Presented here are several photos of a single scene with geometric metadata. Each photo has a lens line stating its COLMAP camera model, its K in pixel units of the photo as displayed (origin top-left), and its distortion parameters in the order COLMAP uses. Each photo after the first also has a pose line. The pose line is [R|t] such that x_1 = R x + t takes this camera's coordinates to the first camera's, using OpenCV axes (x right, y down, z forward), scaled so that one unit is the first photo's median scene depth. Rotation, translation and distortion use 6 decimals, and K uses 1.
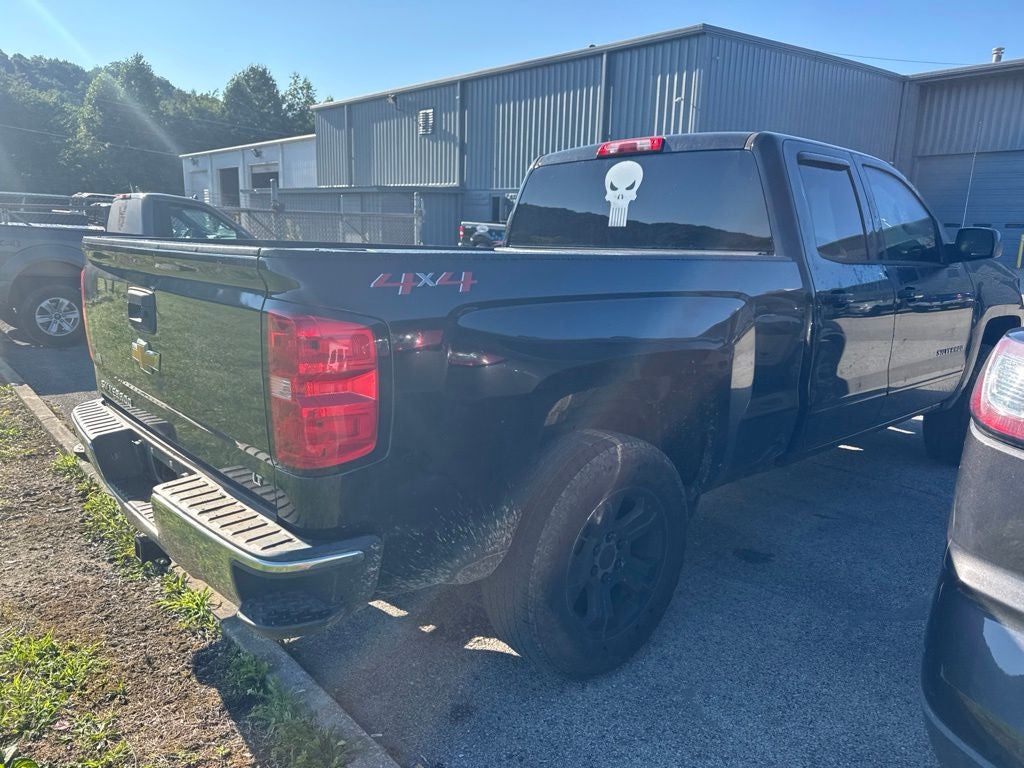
lens RADIAL K [[717.4, 0, 506.6], [0, 717.4, 391.2], [0, 0, 1]] dist [0.035258, -0.043080]
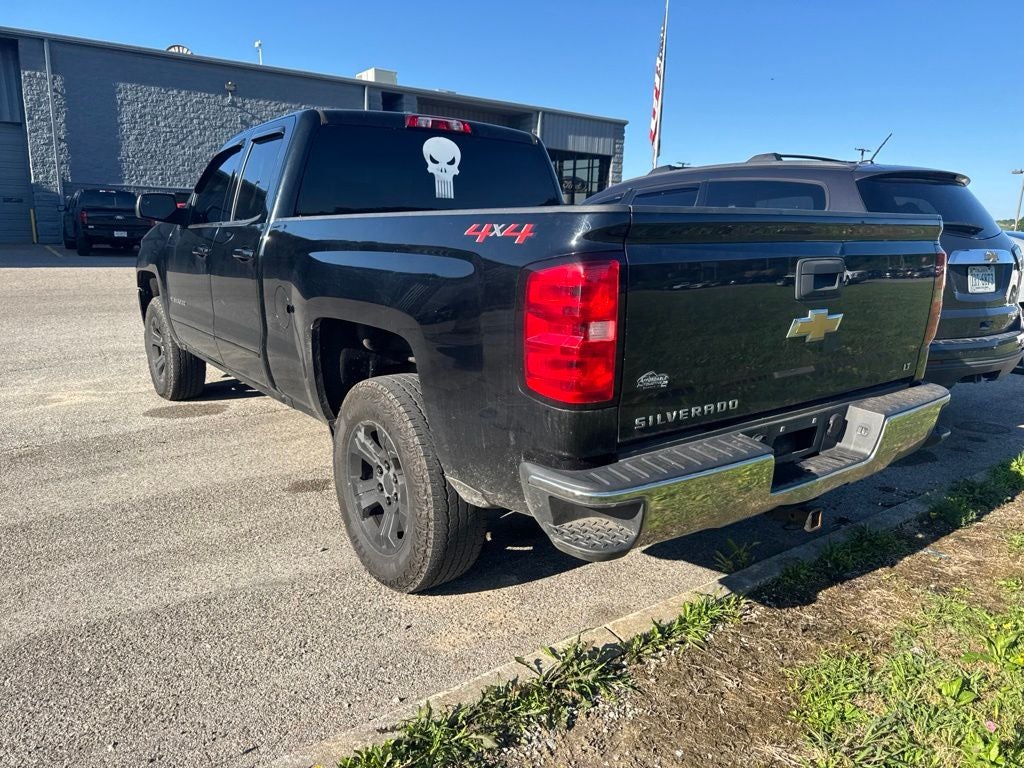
lens RADIAL K [[717.4, 0, 514.1], [0, 717.4, 394.6], [0, 0, 1]] dist [0.035258, -0.043080]
pose [[0.094752, -0.242918, 0.965408, -0.952630], [0.201180, 0.954435, 0.220411, -0.163389], [-0.974961, 0.173337, 0.139305, 0.795525]]
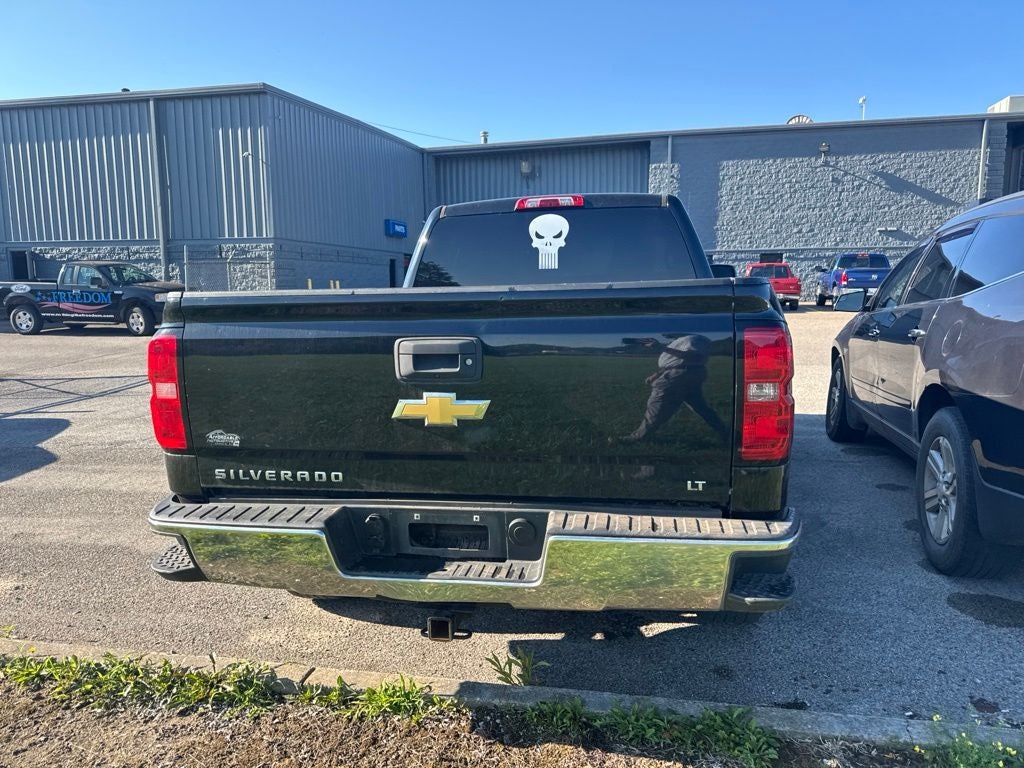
lens RADIAL K [[717.4, 0, 515.2], [0, 717.4, 380.0], [0, 0, 1]] dist [0.035258, -0.043080]
pose [[0.793723, -0.116808, 0.596959, -0.599673], [0.167305, 0.985460, -0.029624, -0.026842], [-0.584819, 0.123387, 0.801725, 0.123991]]
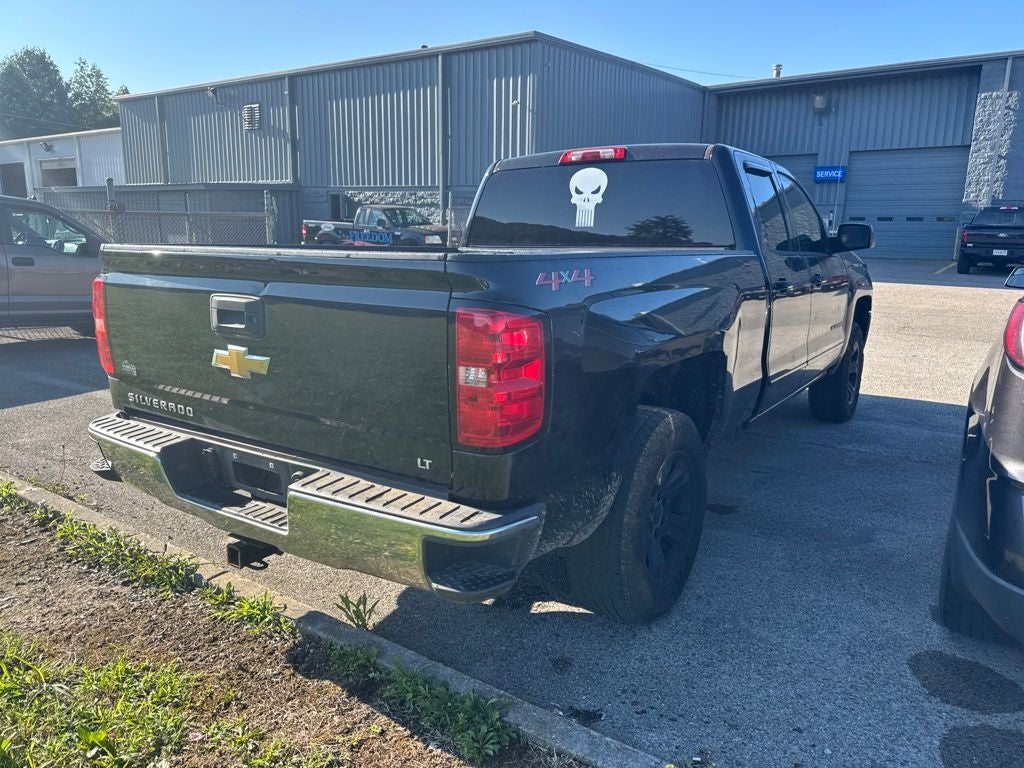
lens RADIAL K [[717.4, 0, 514.2], [0, 717.4, 381.8], [0, 0, 1]] dist [0.035258, -0.043080]
pose [[0.969161, -0.063853, 0.238010, -0.228725], [0.065959, 0.997822, -0.000890, 0.003454], [-0.237435, 0.016562, 0.971262, -0.044373]]
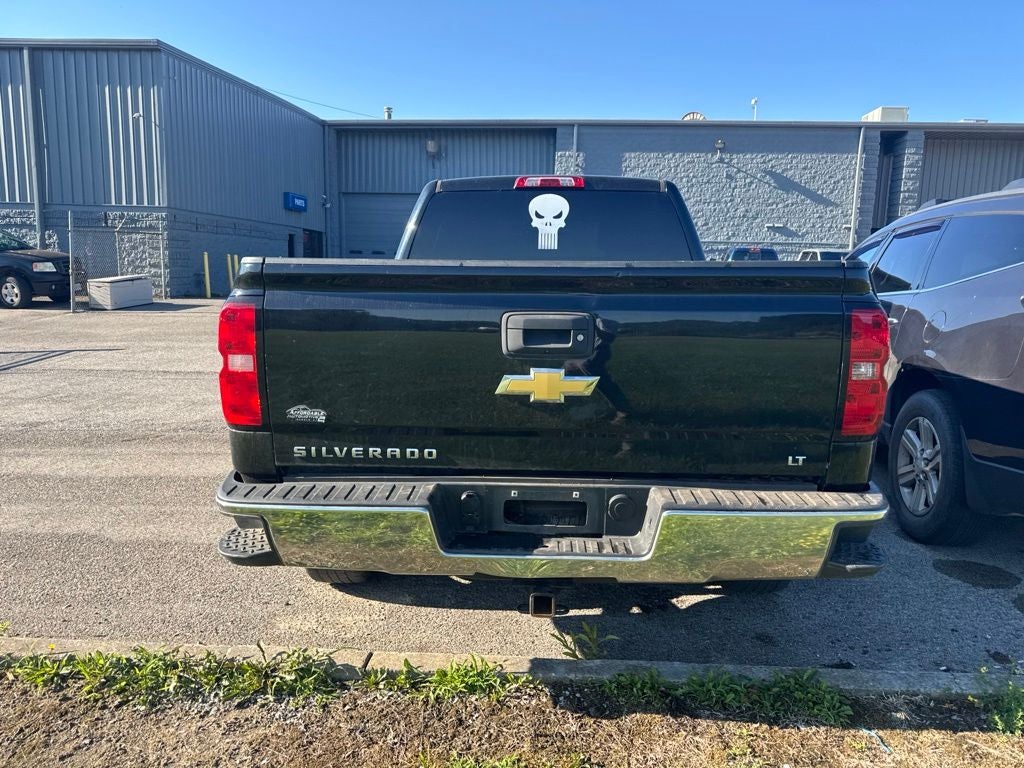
lens RADIAL K [[717.4, 0, 514.5], [0, 717.4, 381.2], [0, 0, 1]] dist [0.035258, -0.043080]
pose [[0.698121, -0.123371, 0.705271, -0.723845], [0.156265, 0.987550, 0.018068, -0.047941], [-0.698719, 0.097596, 0.708707, 0.236773]]
